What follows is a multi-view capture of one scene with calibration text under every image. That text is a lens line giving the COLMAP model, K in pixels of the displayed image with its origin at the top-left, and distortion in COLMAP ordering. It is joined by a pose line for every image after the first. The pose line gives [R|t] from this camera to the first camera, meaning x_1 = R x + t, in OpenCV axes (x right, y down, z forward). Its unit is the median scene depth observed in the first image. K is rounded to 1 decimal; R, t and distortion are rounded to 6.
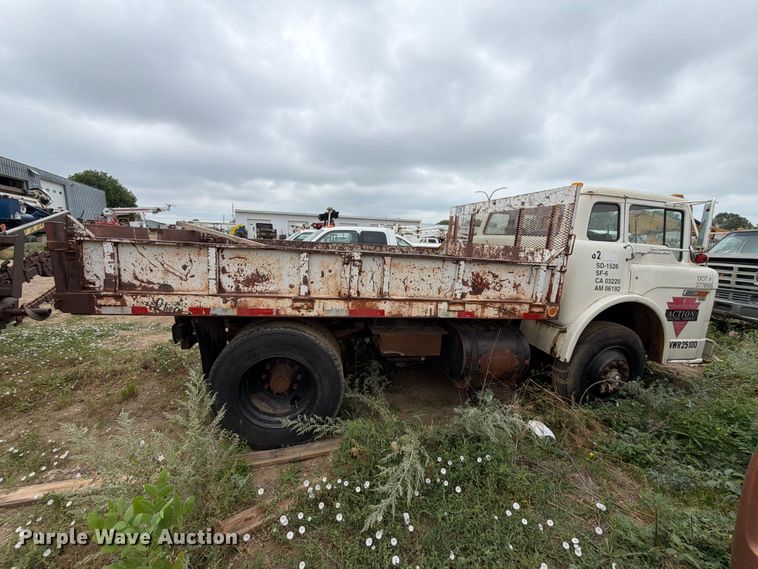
lens RADIAL K [[304.4, 0, 377.9], [0, 304.4, 286.9], [0, 0, 1]] dist [0.007945, -0.000169]
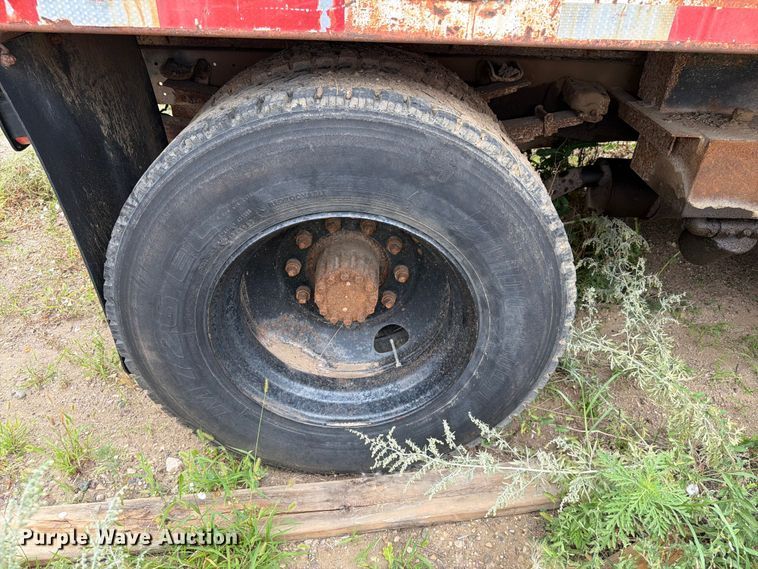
lens RADIAL K [[539.0, 0, 379.0], [0, 539.0, 284.5], [0, 0, 1]] dist [0.074692, -0.102478]
pose [[0.985457, 0.068933, -0.155316, -0.208636], [0.000089, 0.913811, 0.406140, 0.090026], [0.169926, -0.400247, 0.900515, 0.533528]]
